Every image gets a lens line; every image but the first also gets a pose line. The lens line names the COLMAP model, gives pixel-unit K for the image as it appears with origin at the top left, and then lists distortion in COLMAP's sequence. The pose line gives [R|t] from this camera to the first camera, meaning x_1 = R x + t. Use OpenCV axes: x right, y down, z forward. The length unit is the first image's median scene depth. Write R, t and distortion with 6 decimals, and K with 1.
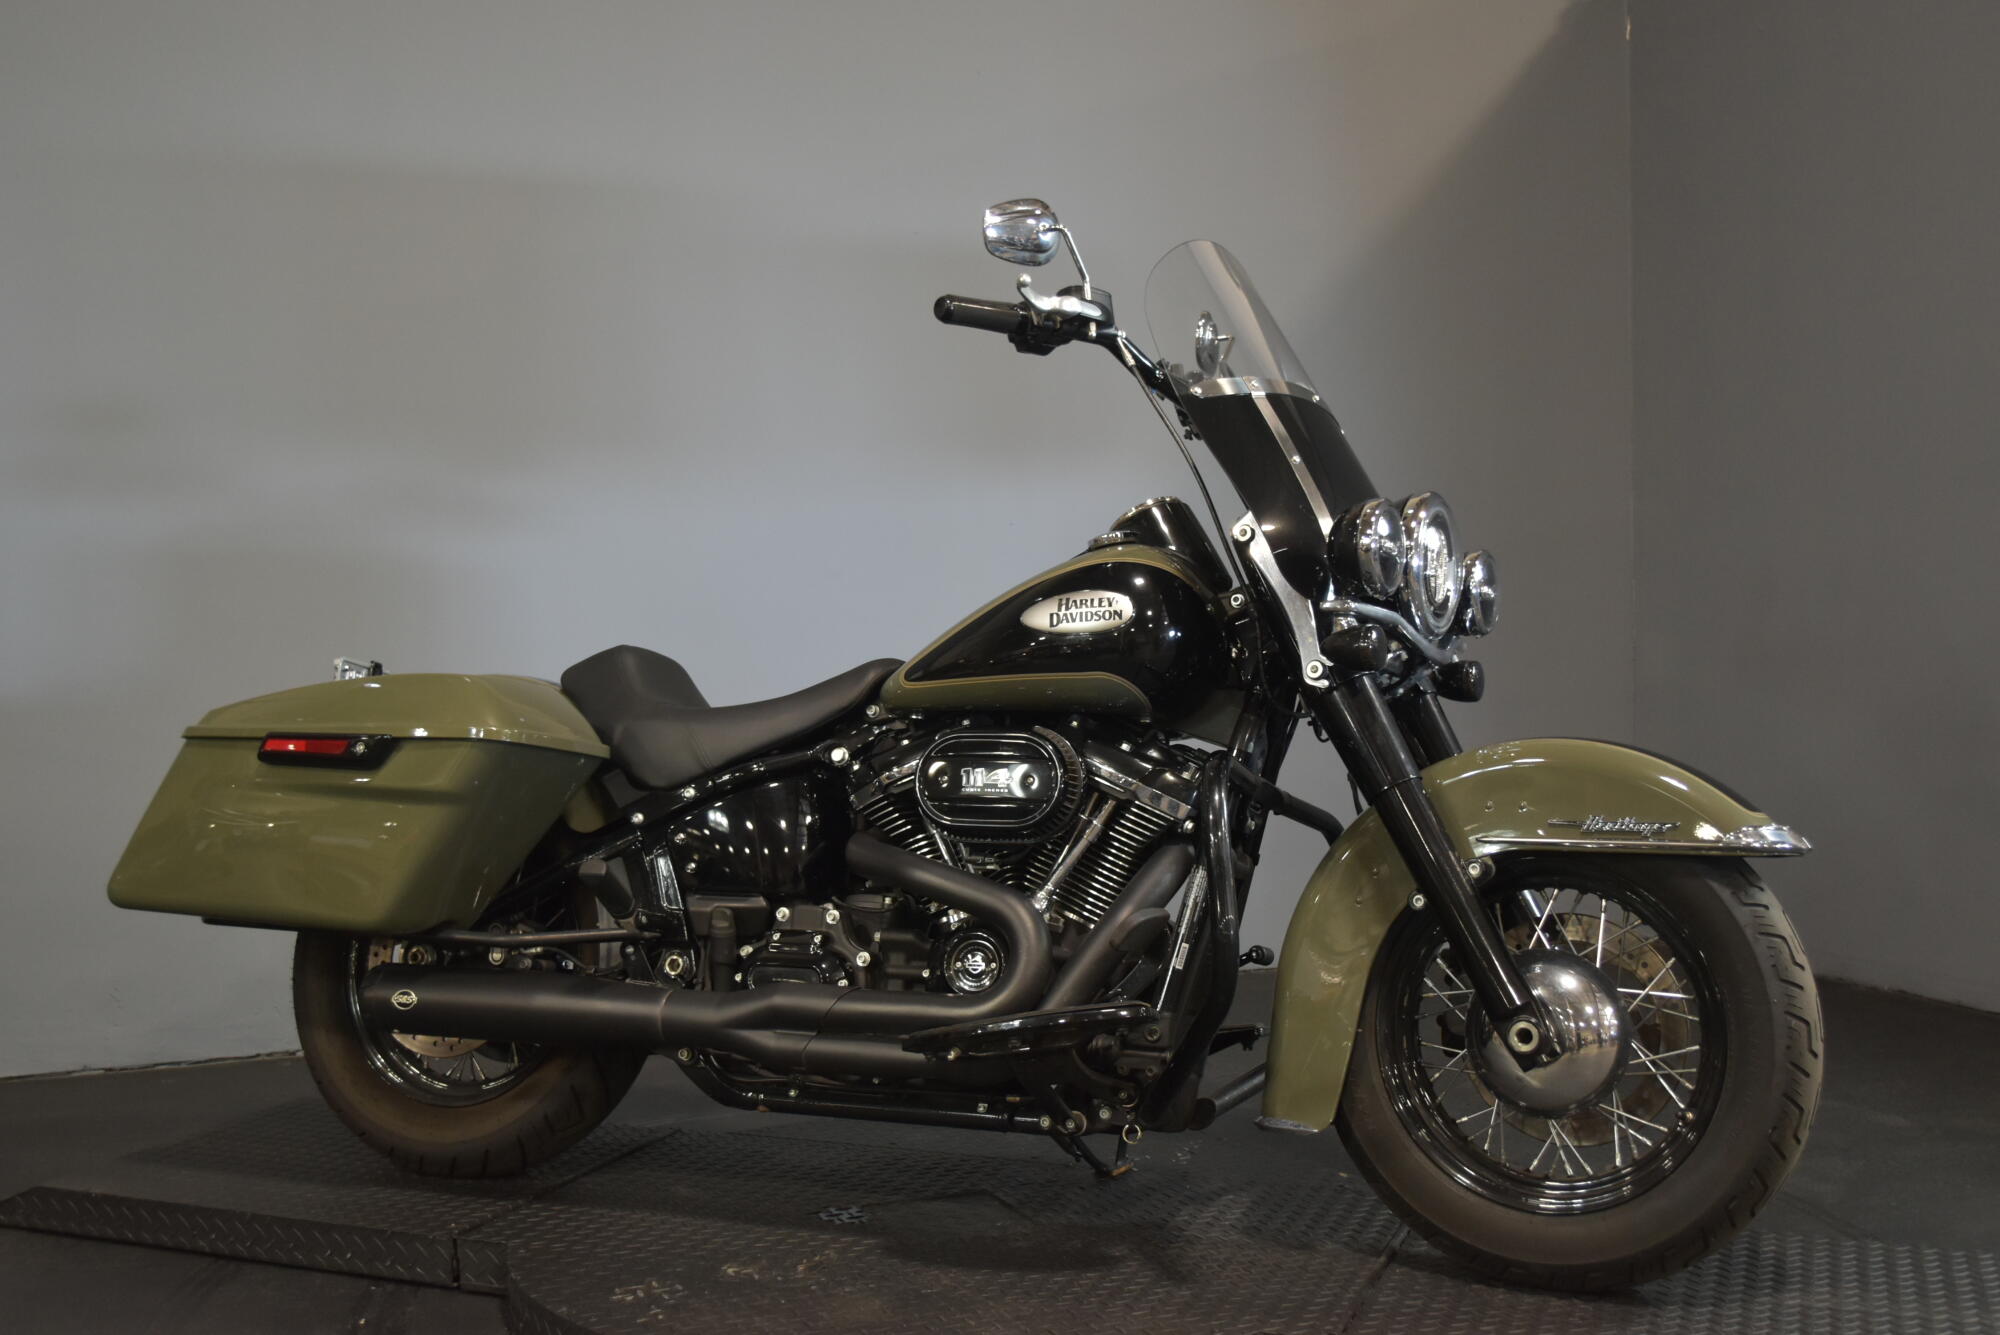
lens RADIAL K [[2067.2, 0, 1000.0], [0, 2067.2, 667.5], [0, 0, 1]] dist [-0.018036, -0.008594]
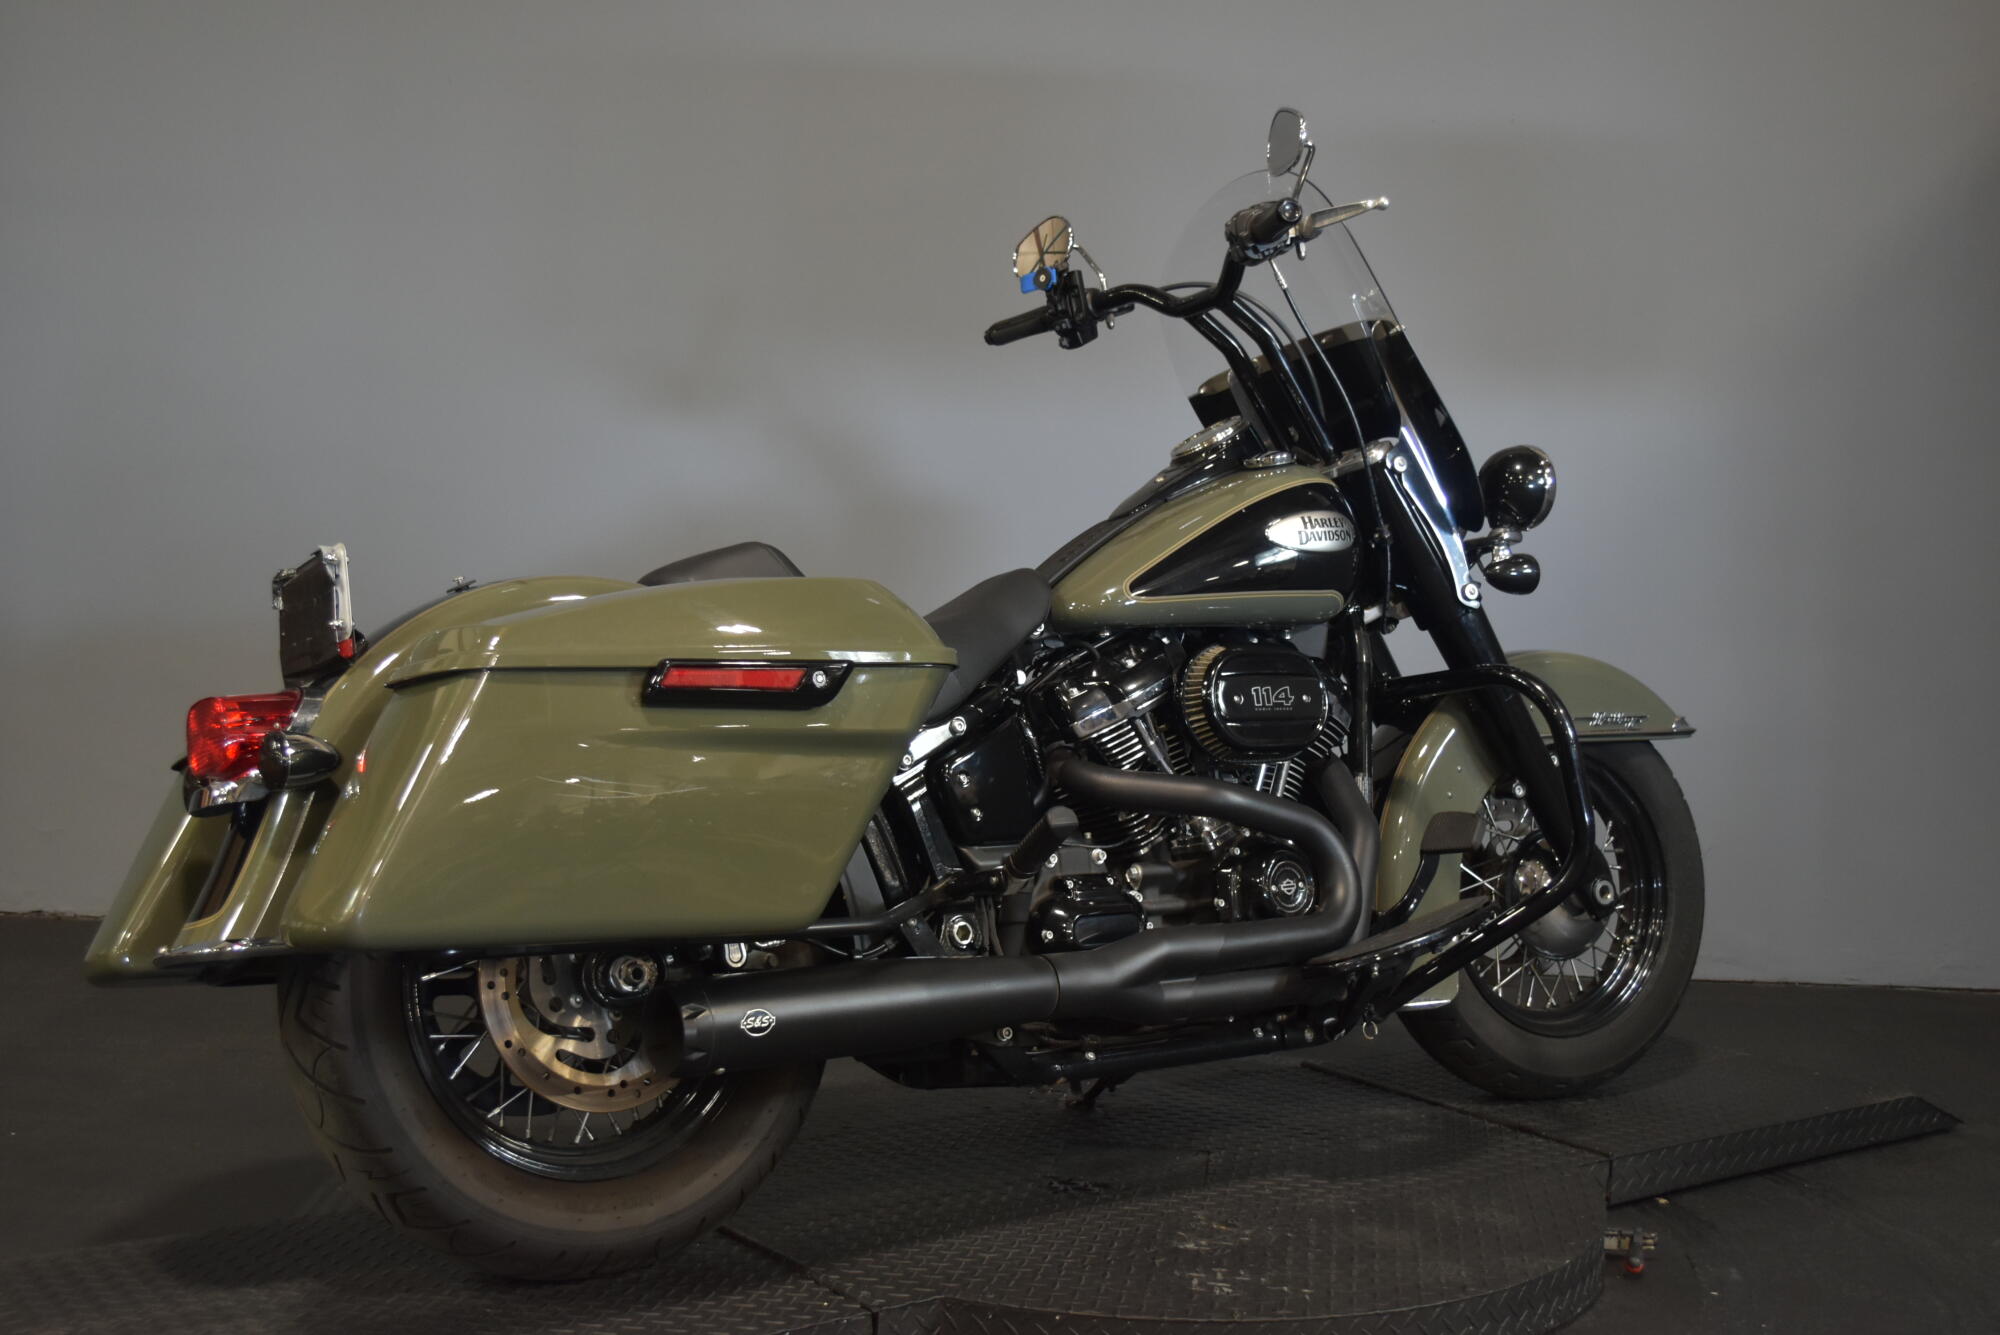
lens RADIAL K [[2316.0, 0, 1000.0], [0, 2316.0, 667.5], [0, 0, 1]] dist [-0.014416, -0.008561]
pose [[0.507570, -0.013345, 0.861507, -1.000059], [-0.021524, 0.999372, 0.028162, 0.011116], [-0.861342, -0.032837, 0.506964, 0.542568]]
